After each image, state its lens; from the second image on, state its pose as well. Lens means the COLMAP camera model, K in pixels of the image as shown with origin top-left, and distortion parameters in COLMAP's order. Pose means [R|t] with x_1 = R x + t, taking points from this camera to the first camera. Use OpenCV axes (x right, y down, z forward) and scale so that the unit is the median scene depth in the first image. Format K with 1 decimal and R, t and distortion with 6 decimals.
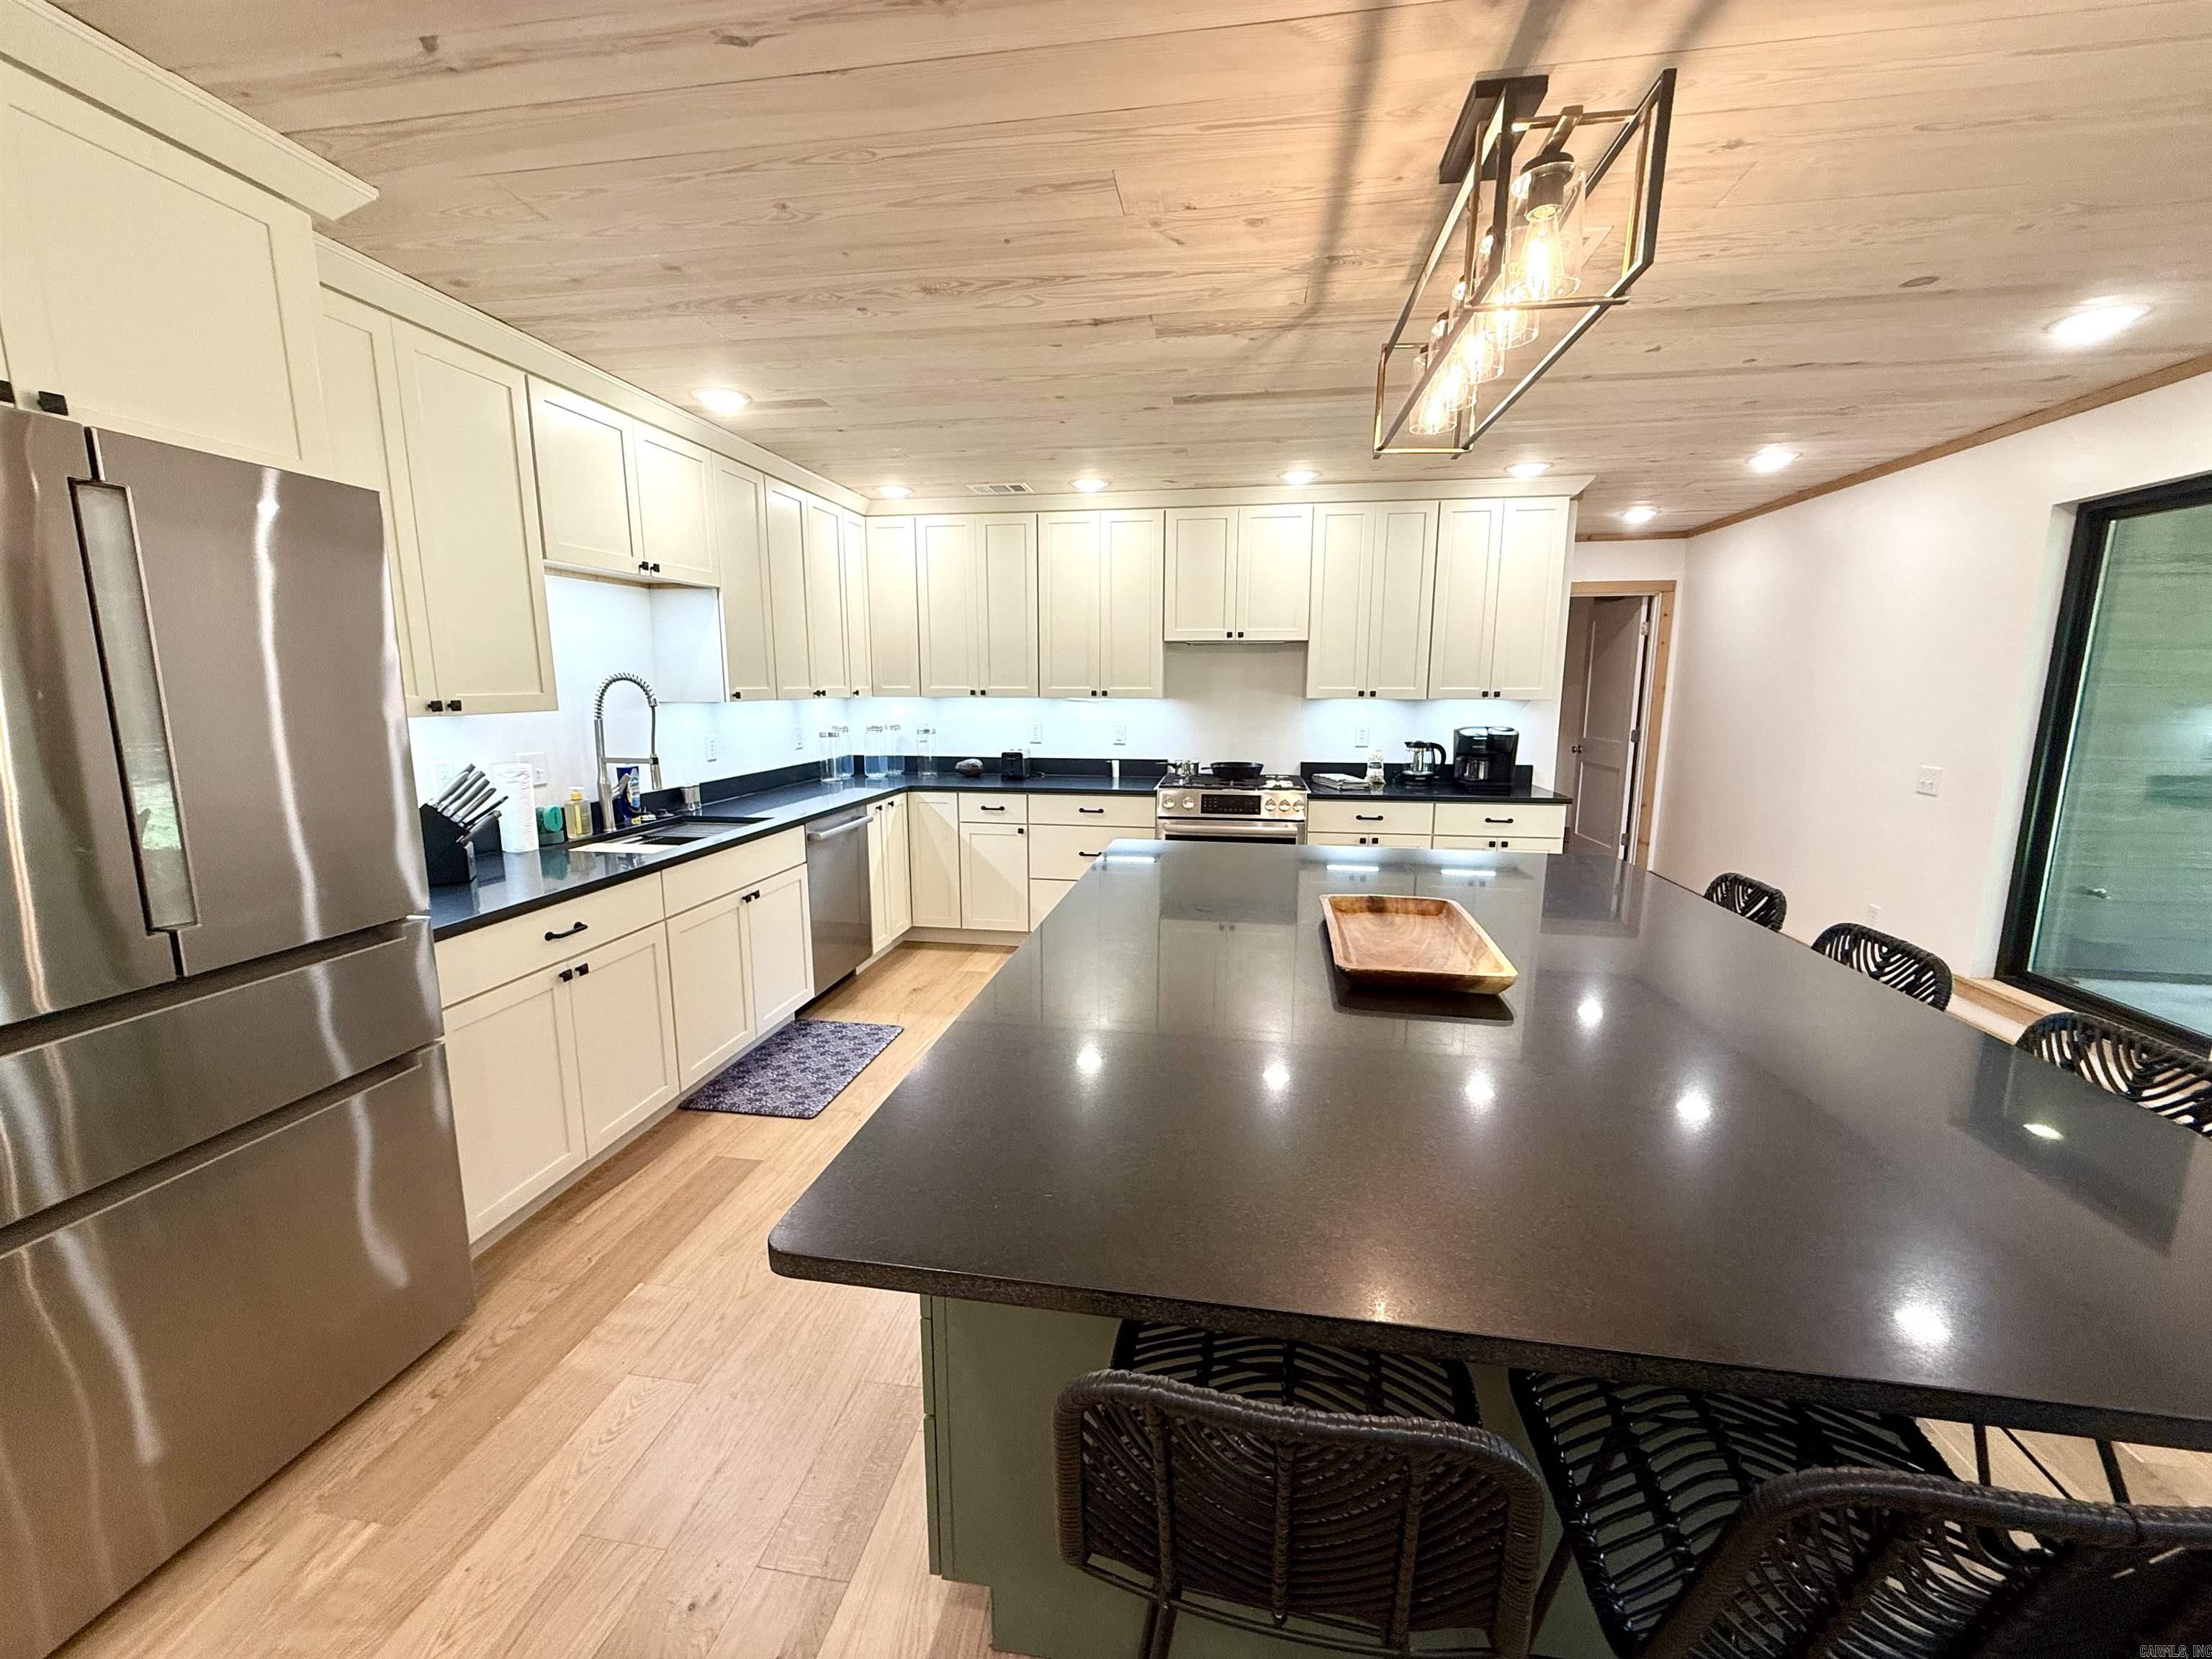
lens RADIAL K [[879.4, 0, 1102.6], [0, 879.4, 828.4], [0, 0, 1]] dist [0.000226, -0.000078]
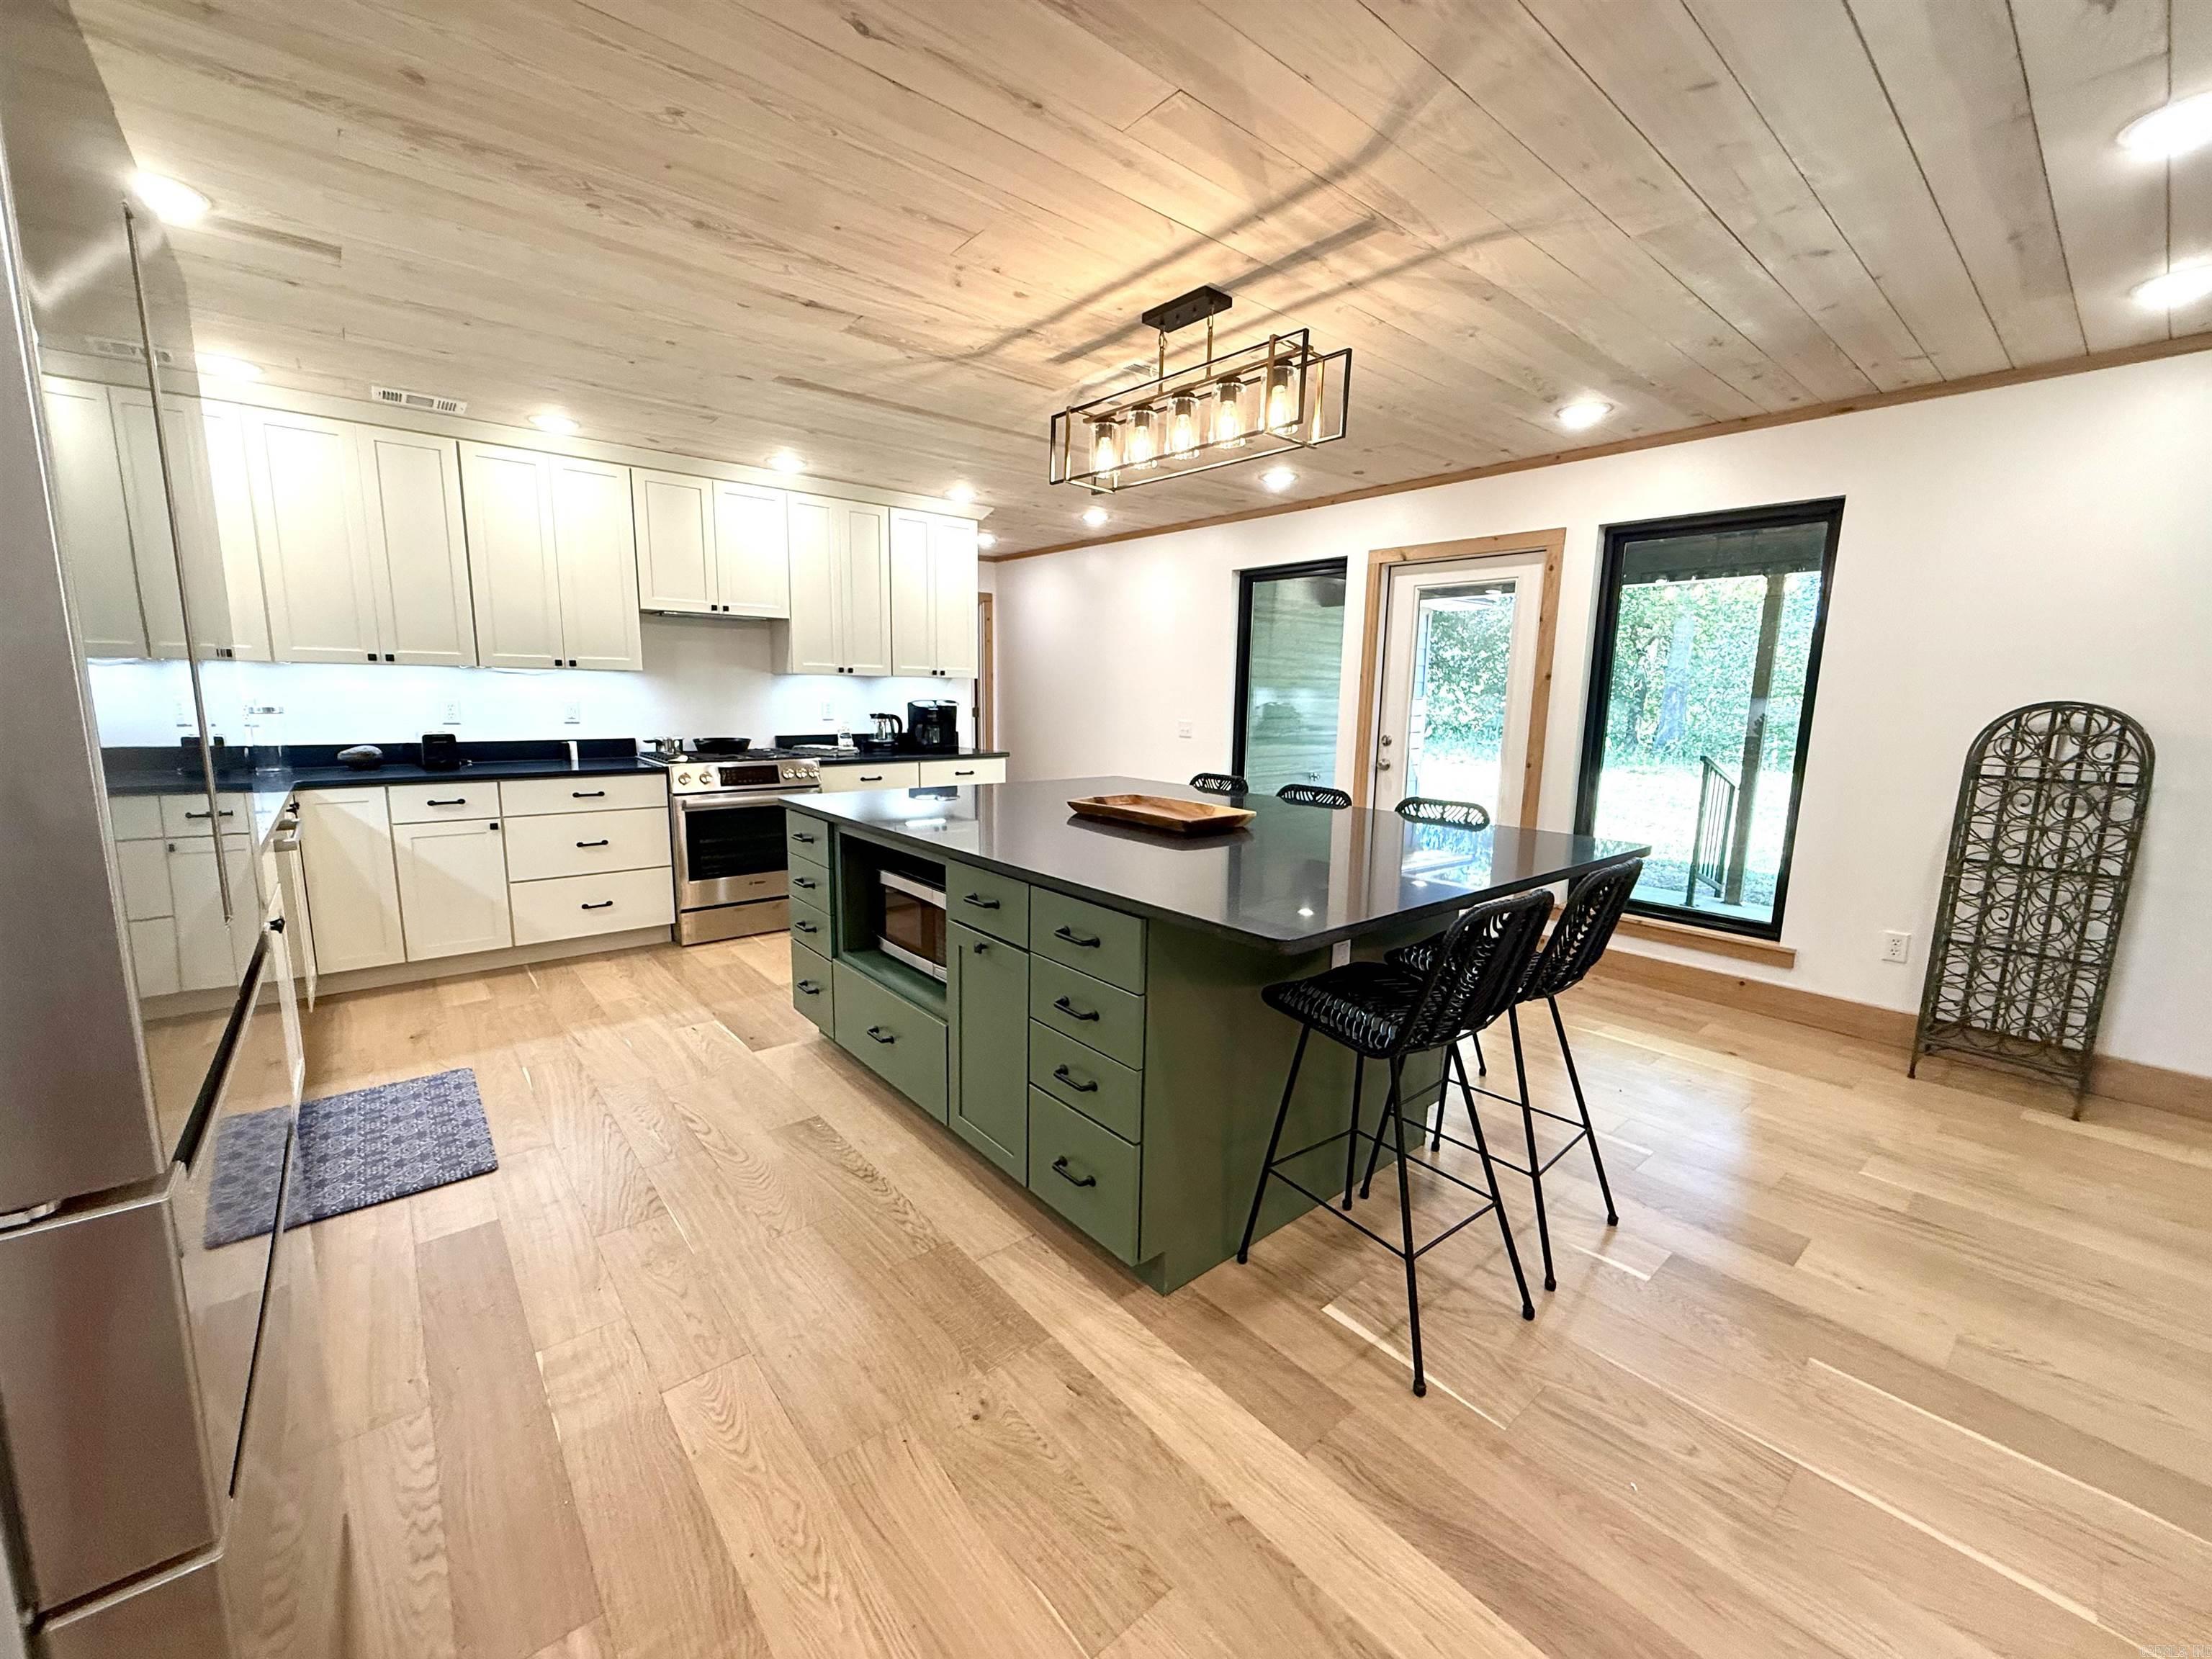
lens RADIAL K [[879.4, 0, 1102.6], [0, 879.4, 828.4], [0, 0, 1]] dist [0.000226, -0.000078]
pose [[0.655205, -0.109066, 0.747536, -0.443813], [0.108165, 0.992872, 0.050055, 0.033404], [-0.747667, 0.048061, 0.662332, 0.032088]]
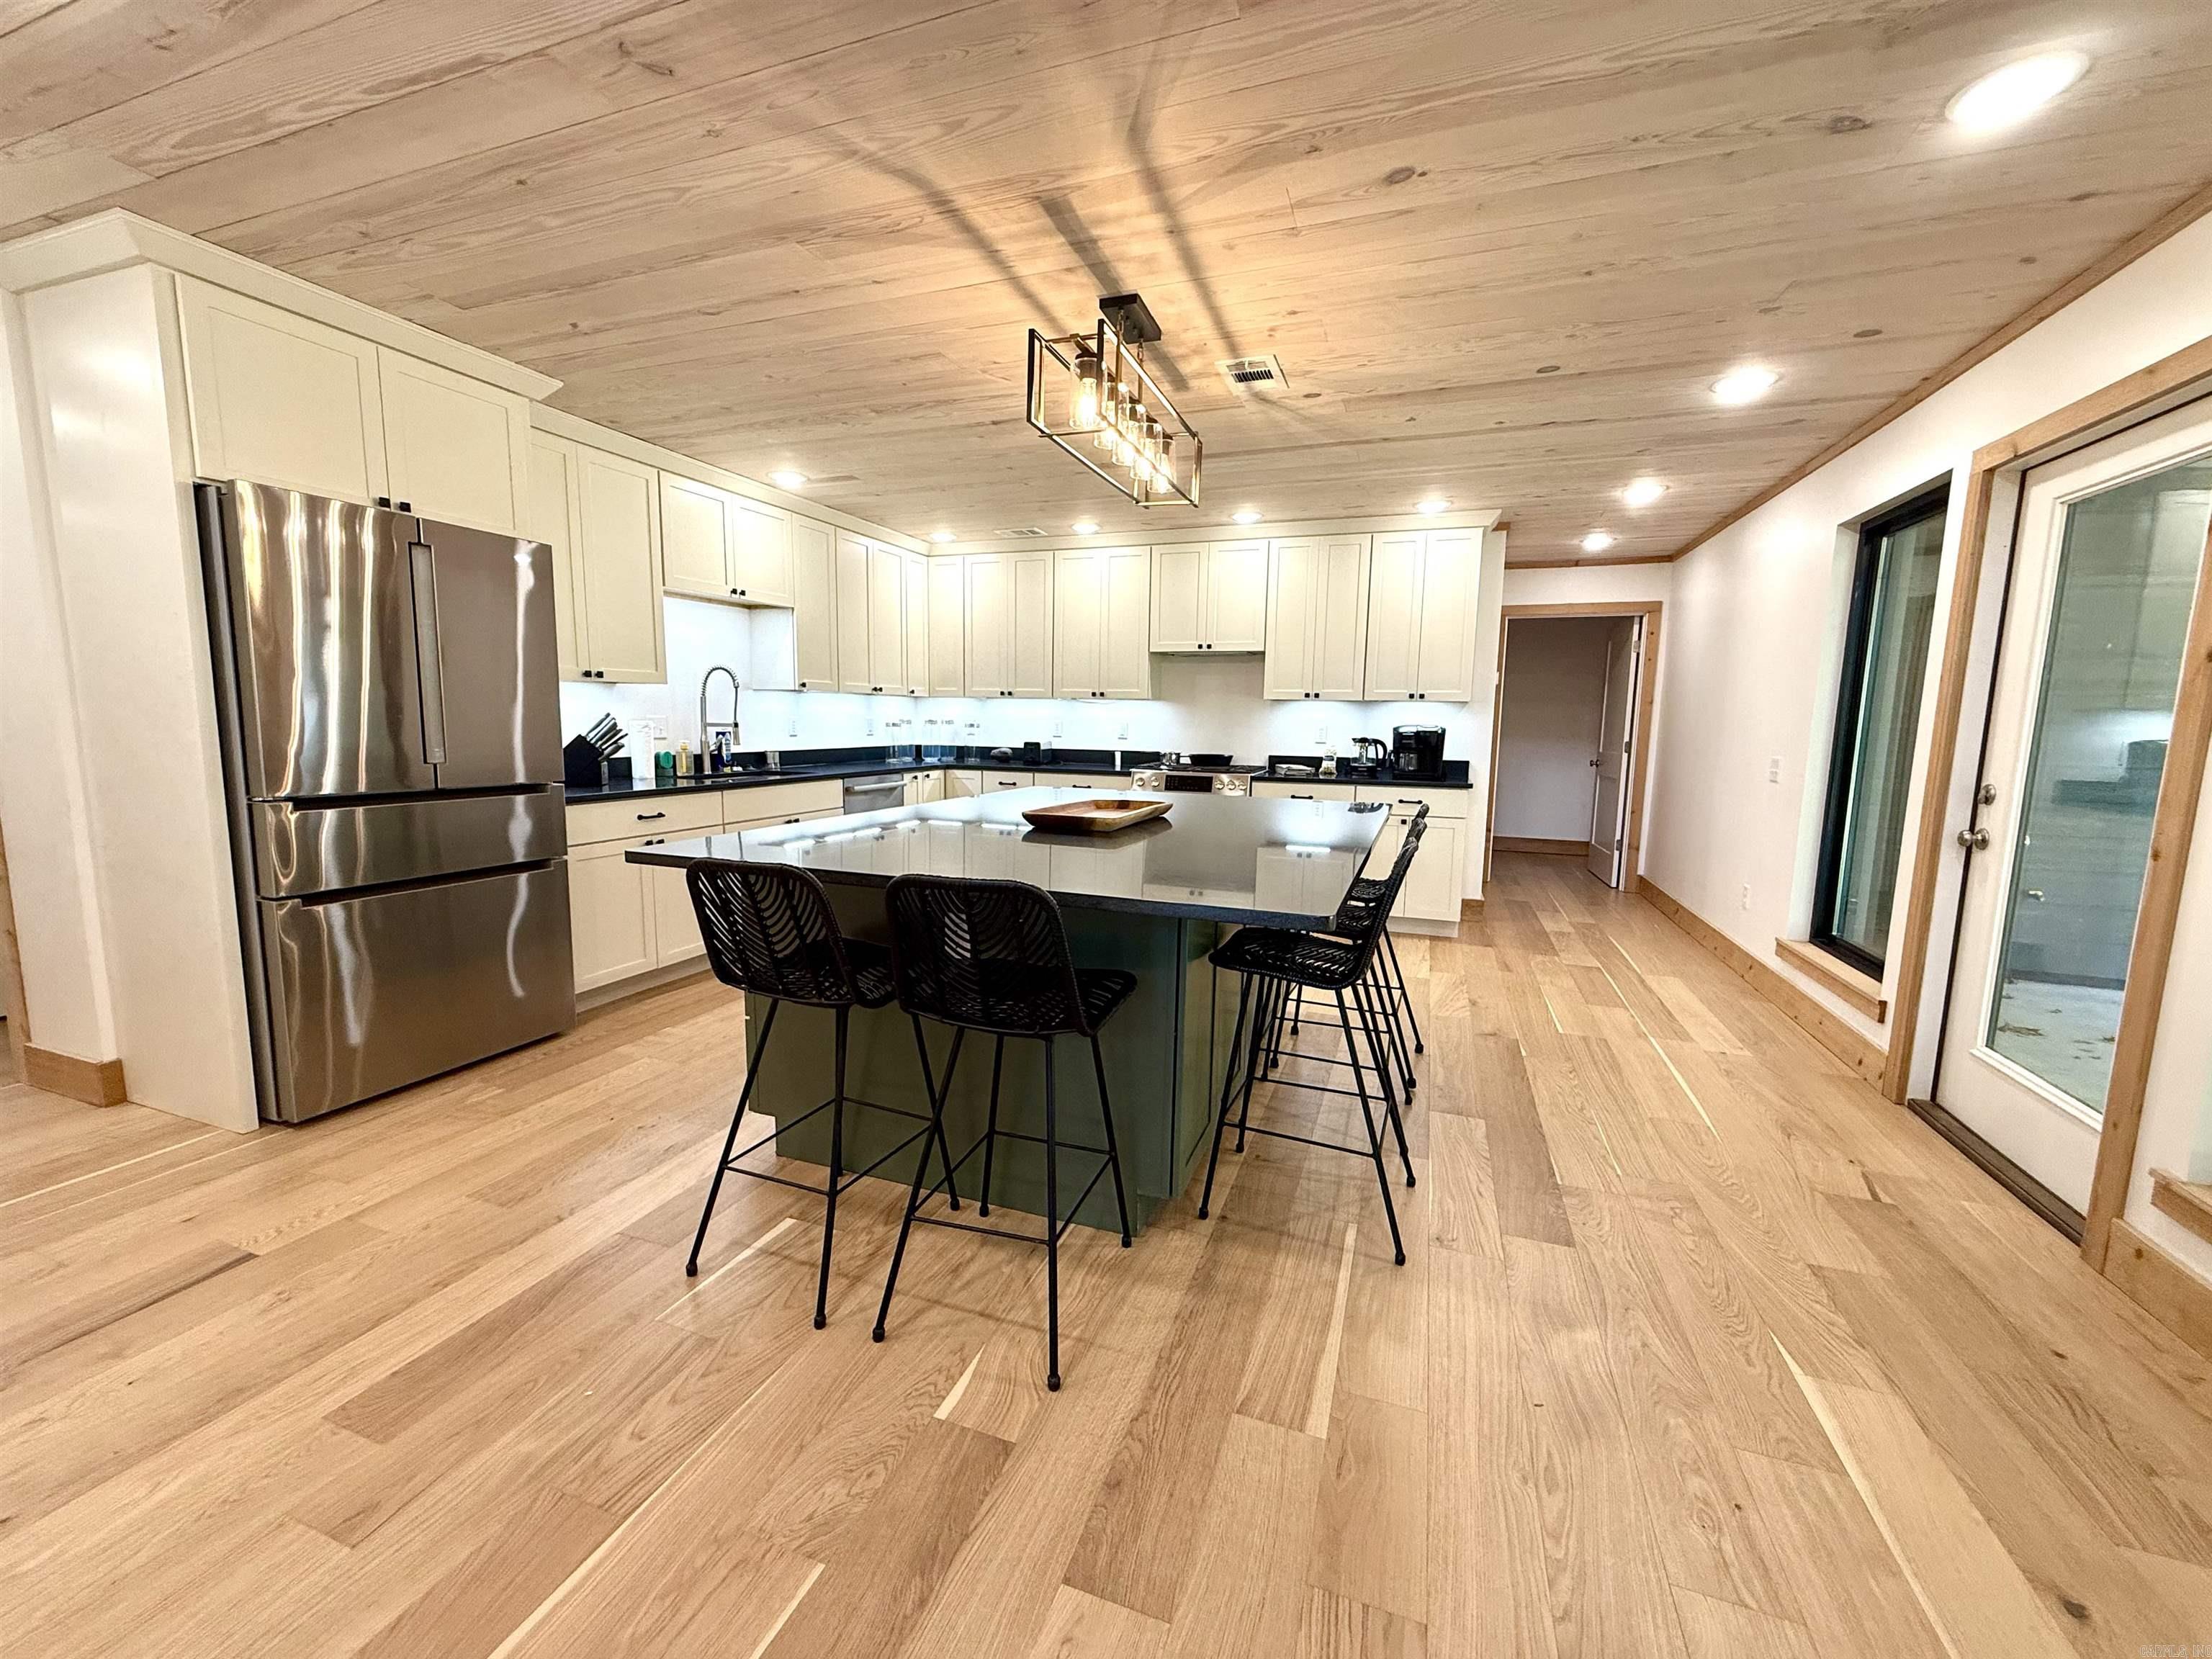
lens RADIAL K [[876.3, 0, 1100.8], [0, 876.3, 828.4], [0, 0, 1]] dist [0.000275, -0.000041]
pose [[0.981307, 0.038739, -0.188508, 0.324280], [-0.046223, 0.998301, -0.035465, 0.105115], [0.186814, 0.043515, 0.981431, -0.267638]]
